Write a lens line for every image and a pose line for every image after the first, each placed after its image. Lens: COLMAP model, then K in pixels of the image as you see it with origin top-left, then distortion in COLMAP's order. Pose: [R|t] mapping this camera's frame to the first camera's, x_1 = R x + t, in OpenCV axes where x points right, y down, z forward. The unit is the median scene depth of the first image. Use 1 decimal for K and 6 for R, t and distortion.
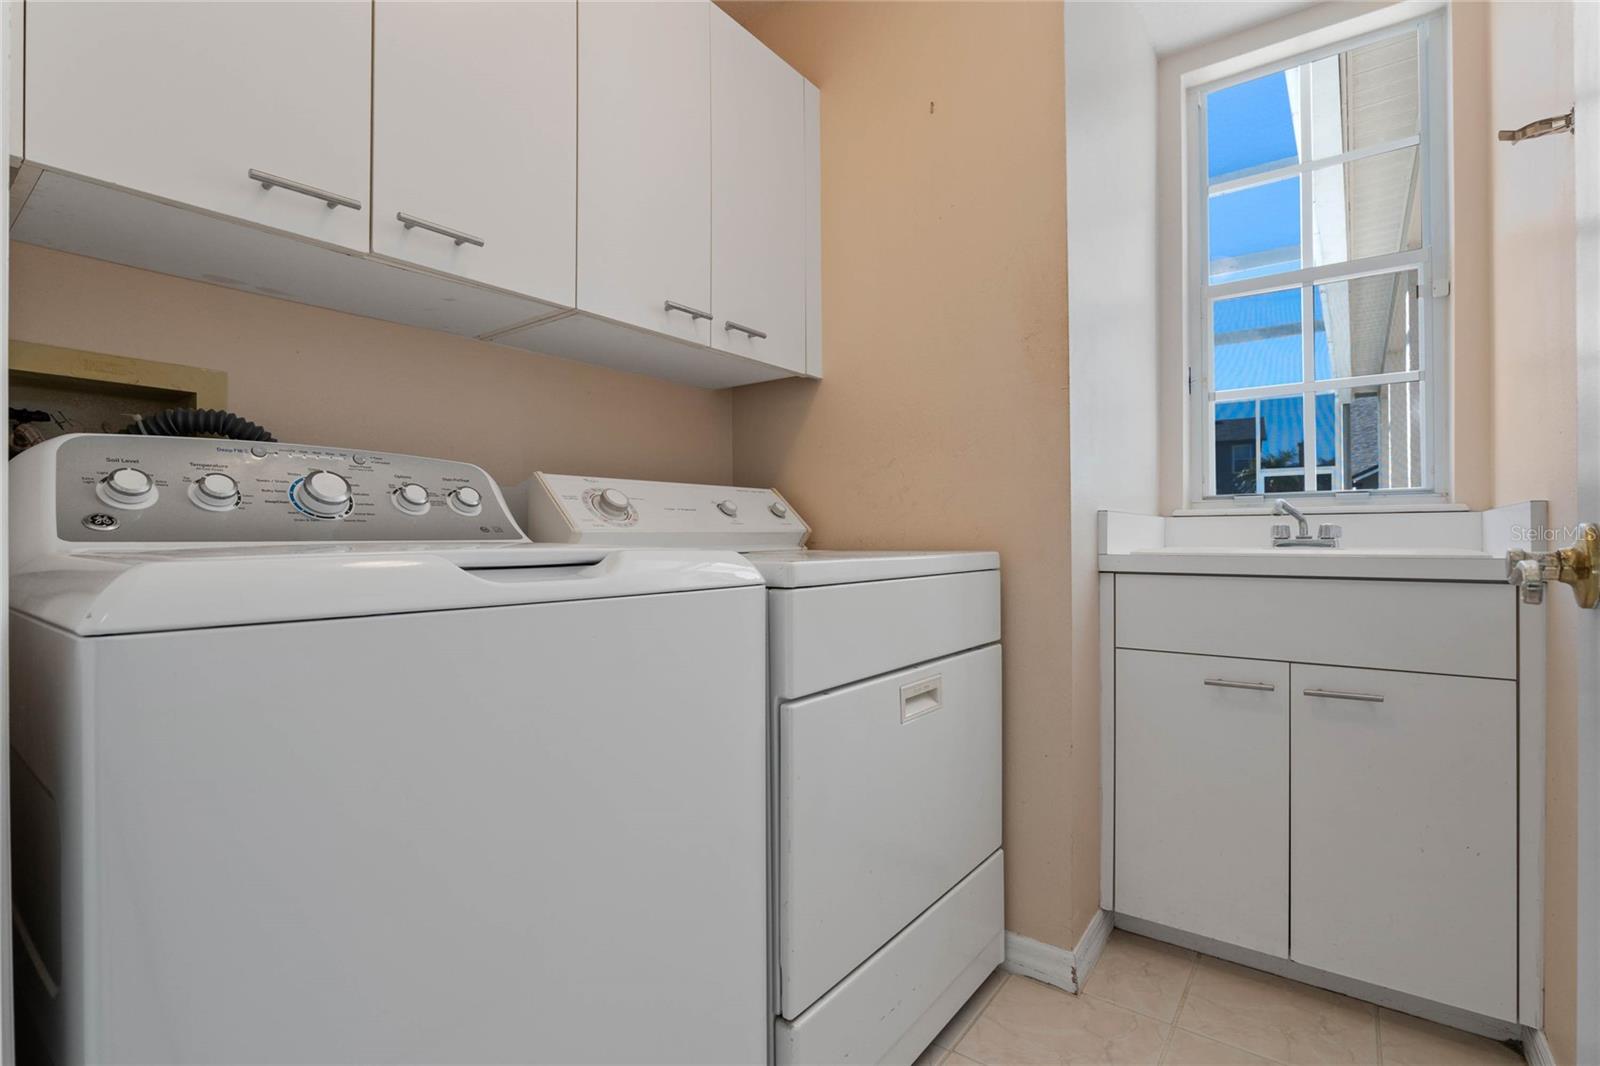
lens RADIAL K [[746.4, 0, 795.0], [0, 746.4, 534.9], [0, 0, 1]] dist [-0.022018, 0.006554]
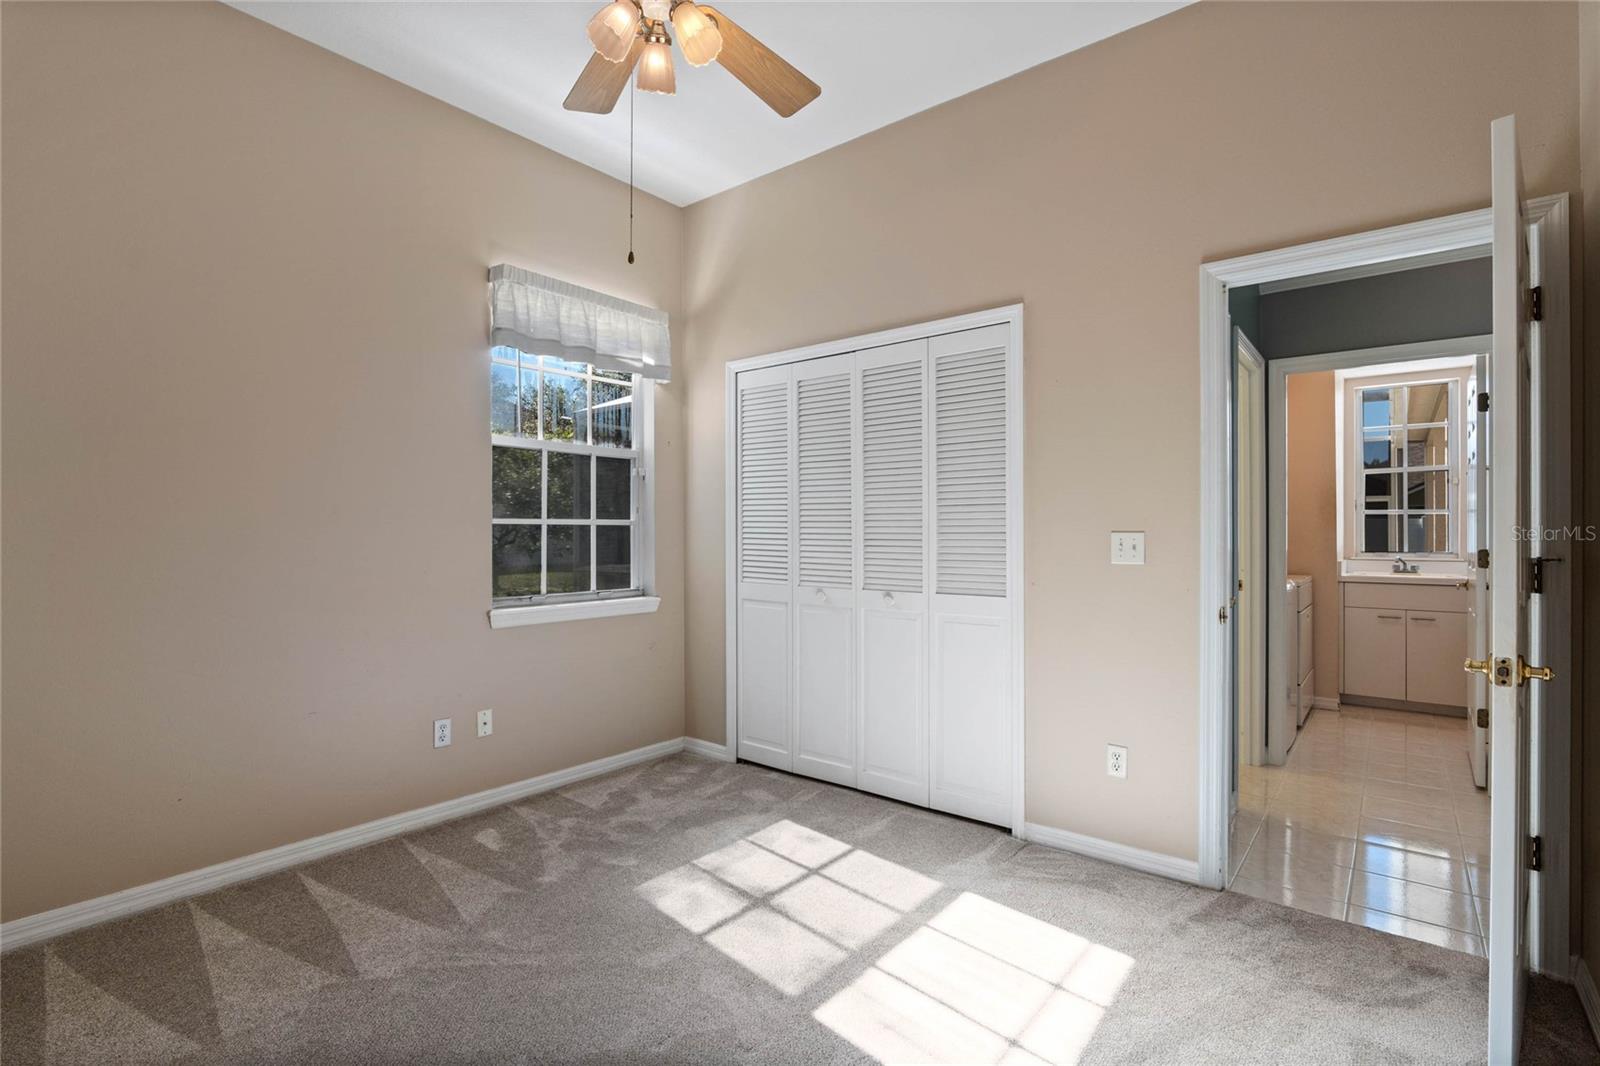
lens RADIAL K [[746.4, 0, 804.7], [0, 746.4, 533.8], [0, 0, 1]] dist [-0.022018, 0.006554]
pose [[0.999453, 0.003526, -0.032879, -1.496432], [-0.003644, 0.999987, -0.003549, -0.114353], [0.032866, 0.003667, 0.999453, -1.869075]]
